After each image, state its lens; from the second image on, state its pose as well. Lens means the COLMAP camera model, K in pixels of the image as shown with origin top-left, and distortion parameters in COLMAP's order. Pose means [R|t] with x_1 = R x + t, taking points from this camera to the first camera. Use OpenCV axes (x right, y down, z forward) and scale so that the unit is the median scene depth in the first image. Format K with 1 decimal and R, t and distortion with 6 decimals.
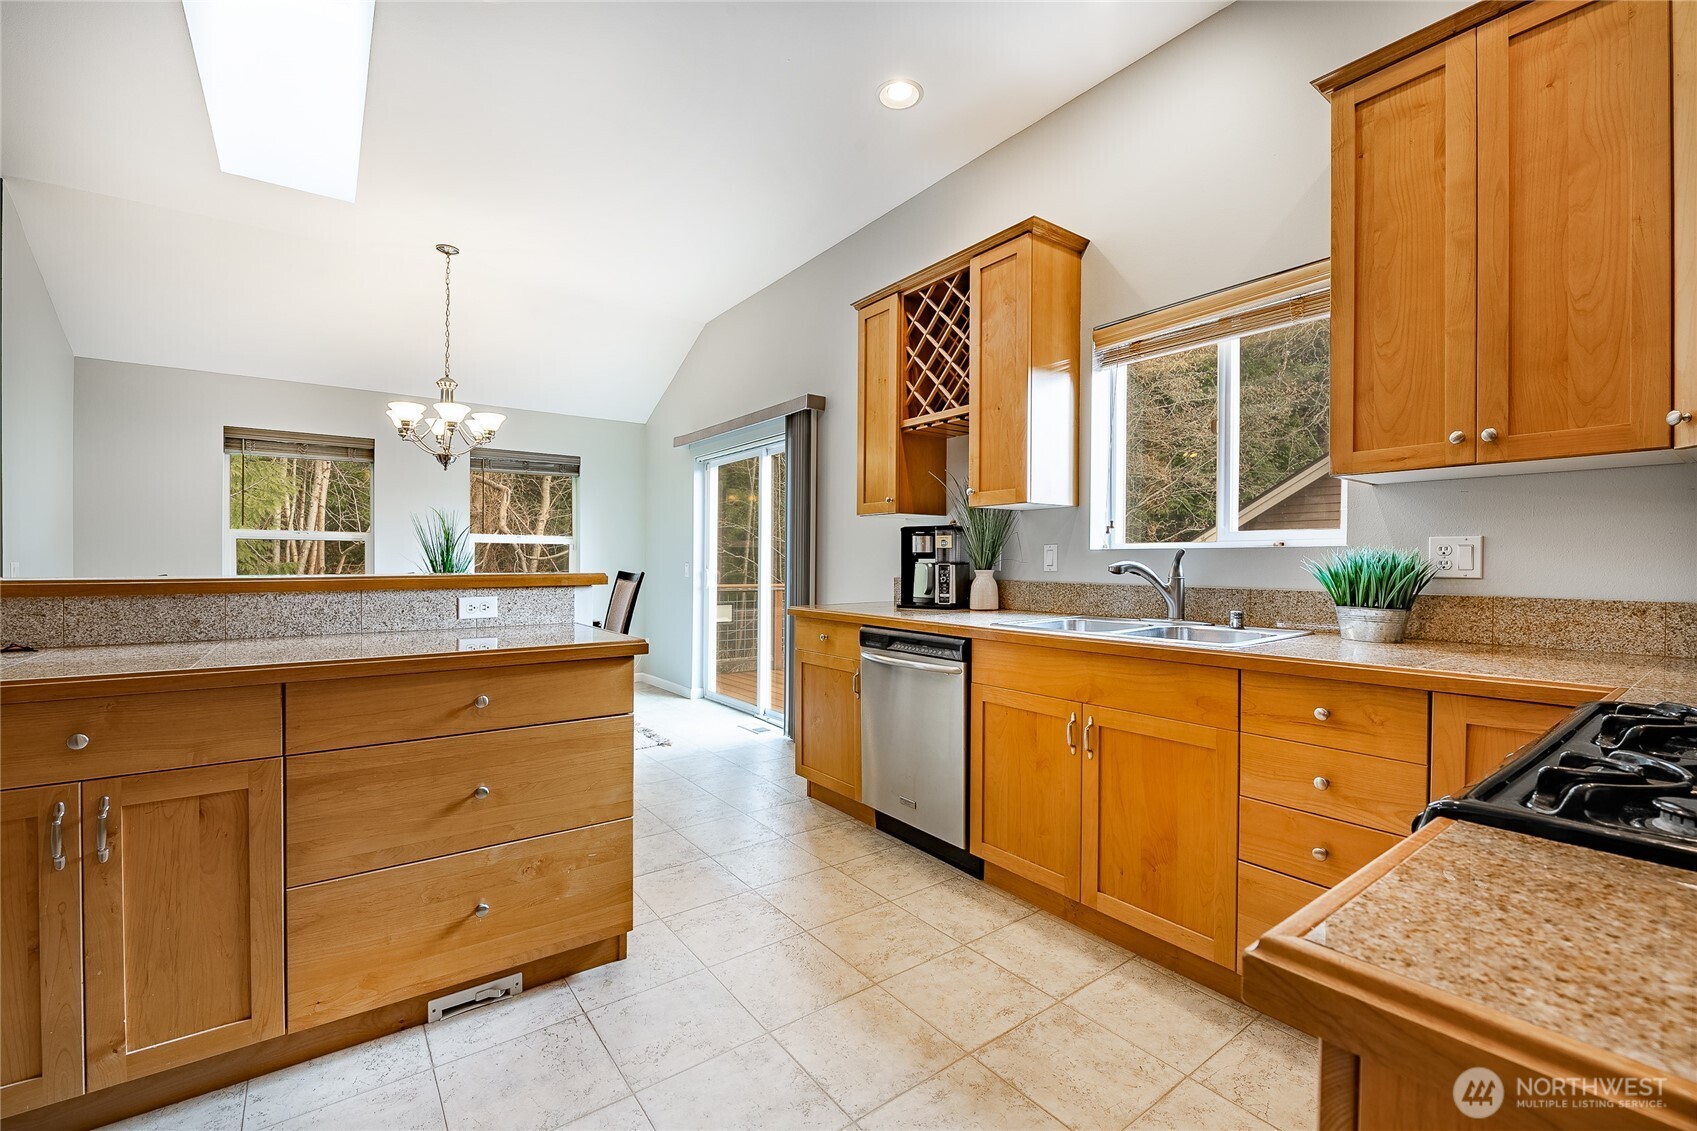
lens RADIAL K [[711.4, 0, 852.9], [0, 711.4, 558.1], [0, 0, 1]] dist [-0.010204, -0.000199]
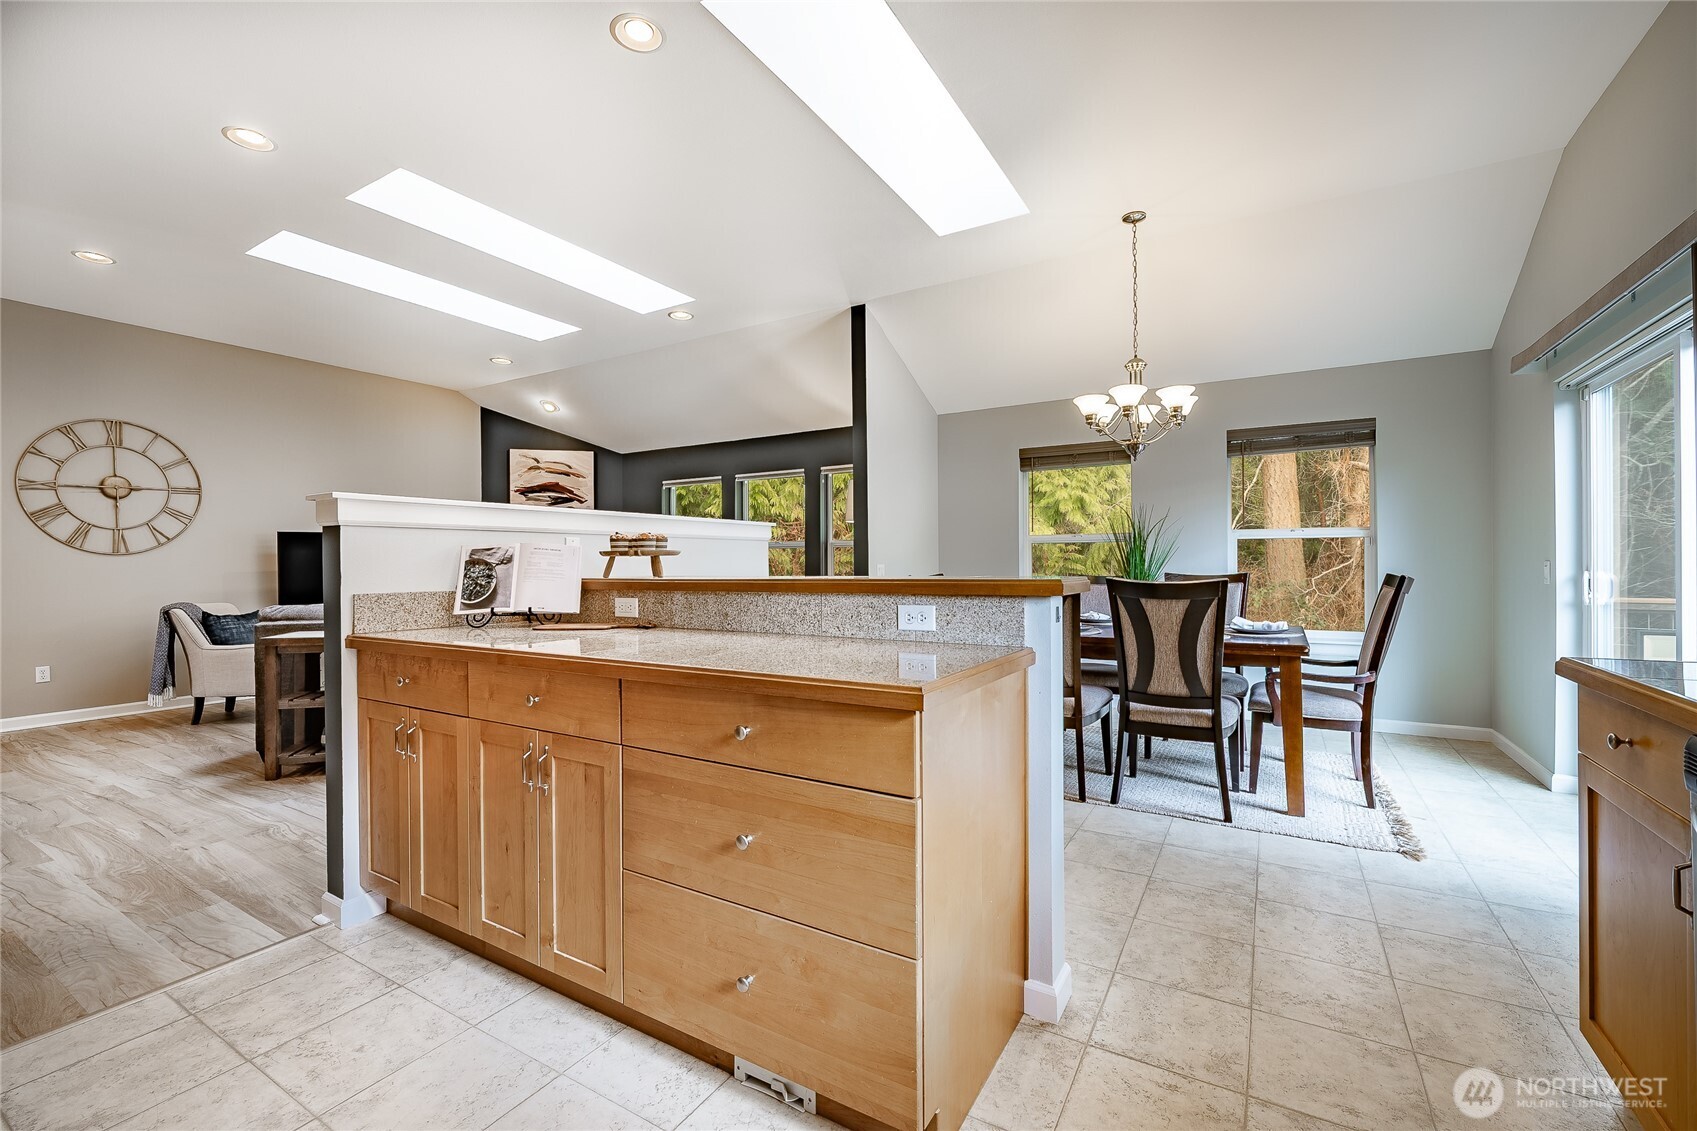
lens RADIAL K [[711.4, 0, 852.9], [0, 711.4, 558.1], [0, 0, 1]] dist [-0.010204, -0.000199]
pose [[0.388908, -0.011467, -0.921205, 0.257956], [0.011332, 0.999906, -0.007663, 0.005024], [0.921207, -0.007459, 0.389001, 0.693927]]
